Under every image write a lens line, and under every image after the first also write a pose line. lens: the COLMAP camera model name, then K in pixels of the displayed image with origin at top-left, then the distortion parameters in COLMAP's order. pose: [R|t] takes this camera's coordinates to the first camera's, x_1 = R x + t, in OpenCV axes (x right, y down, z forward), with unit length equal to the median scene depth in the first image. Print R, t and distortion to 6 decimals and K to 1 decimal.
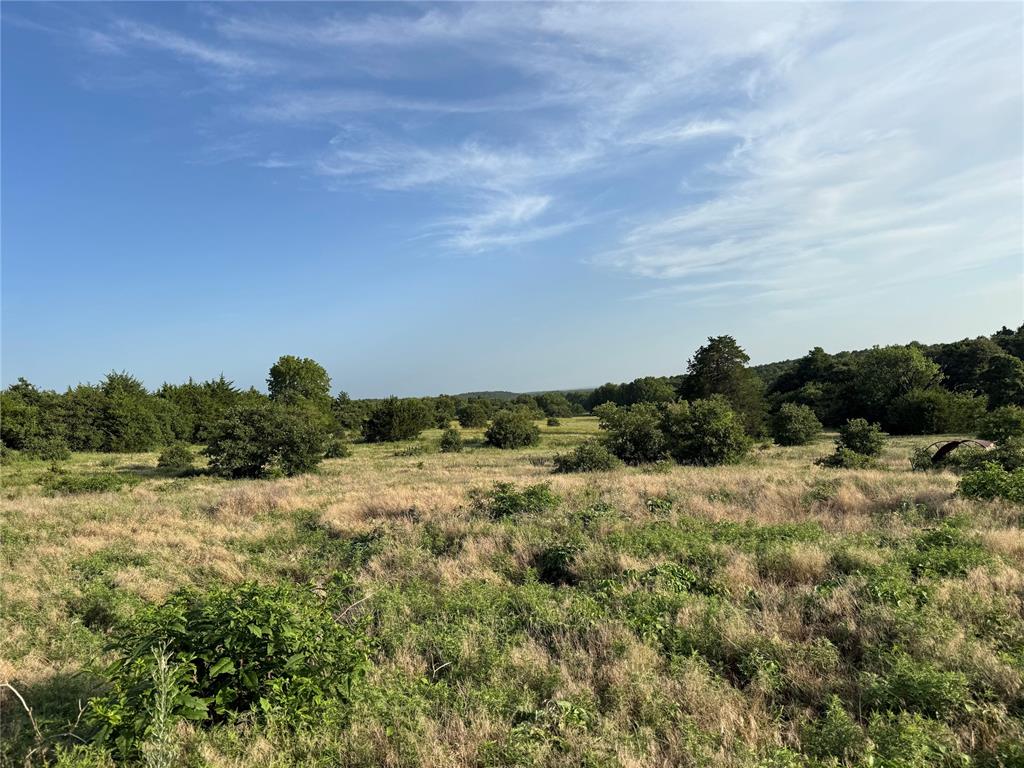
lens RADIAL K [[707.3, 0, 508.7], [0, 707.3, 383.3], [0, 0, 1]] dist [0.026740, -0.048886]
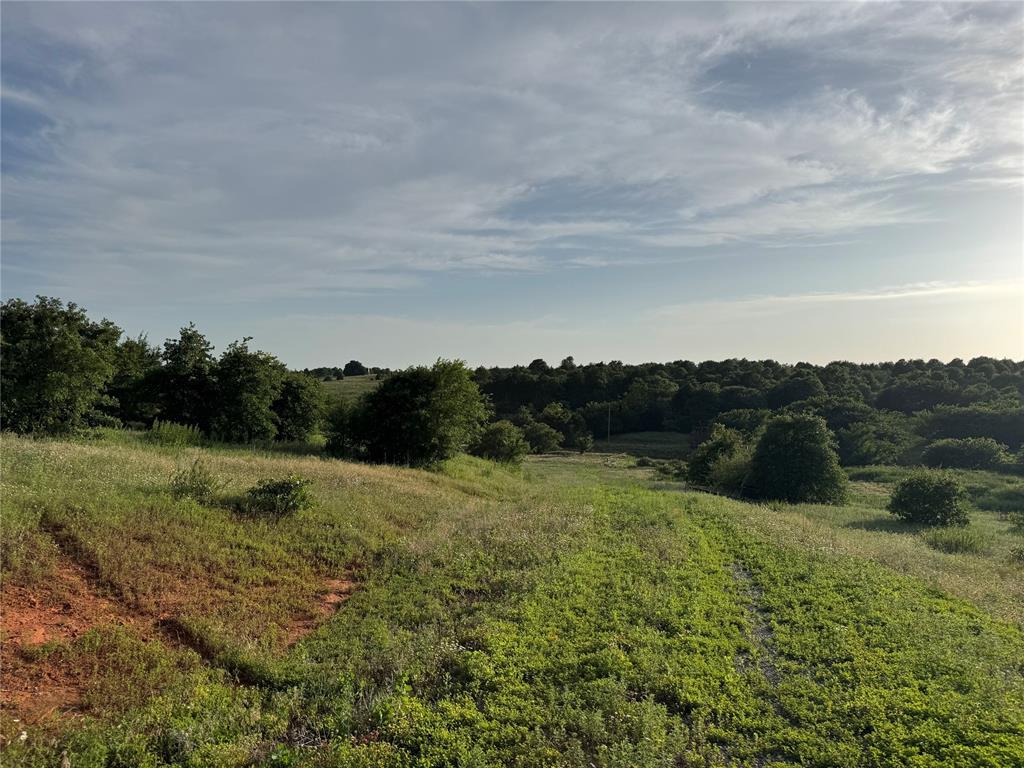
lens RADIAL K [[707.3, 0, 512.9], [0, 707.3, 384.0], [0, 0, 1]] dist [0.026740, -0.048886]
pose [[0.585642, 0.097344, 0.804703, -0.032237], [-0.079707, 0.994867, -0.062340, 0.013486], [-0.806641, -0.027631, 0.590395, -0.054632]]
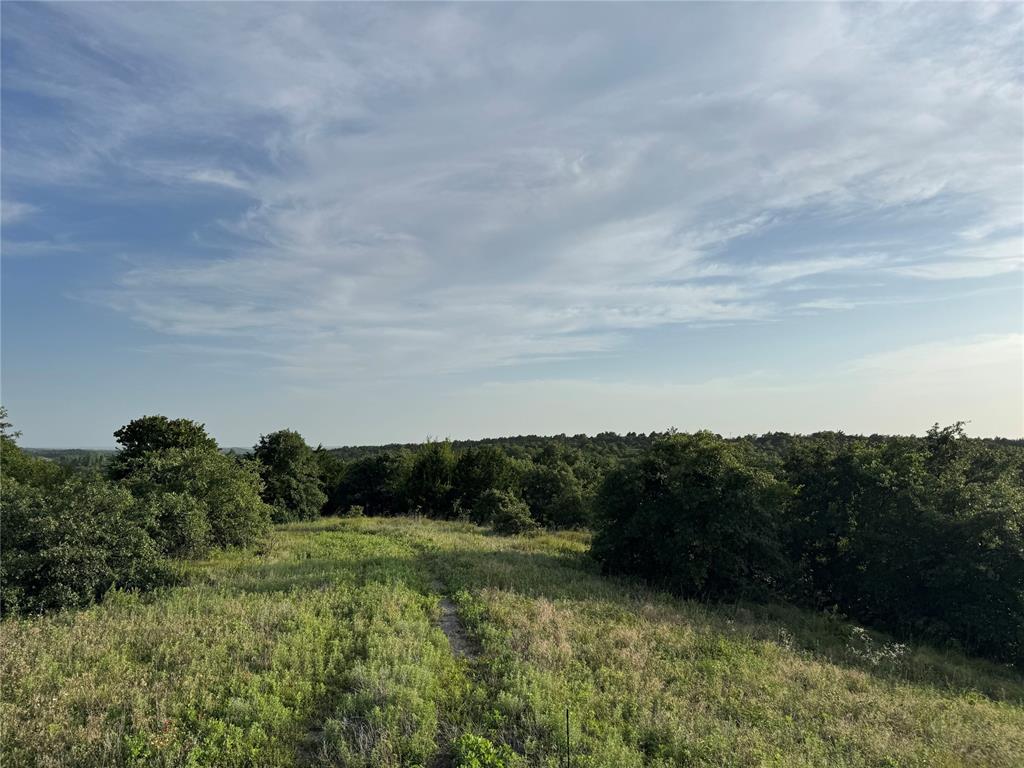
lens RADIAL K [[707.3, 0, 507.3], [0, 707.3, 393.2], [0, 0, 1]] dist [0.026740, -0.048886]
pose [[0.786216, 0.124816, 0.605215, 0.046055], [-0.073675, 0.991337, -0.108738, -0.014992], [-0.613544, 0.040902, 0.788600, 0.063680]]
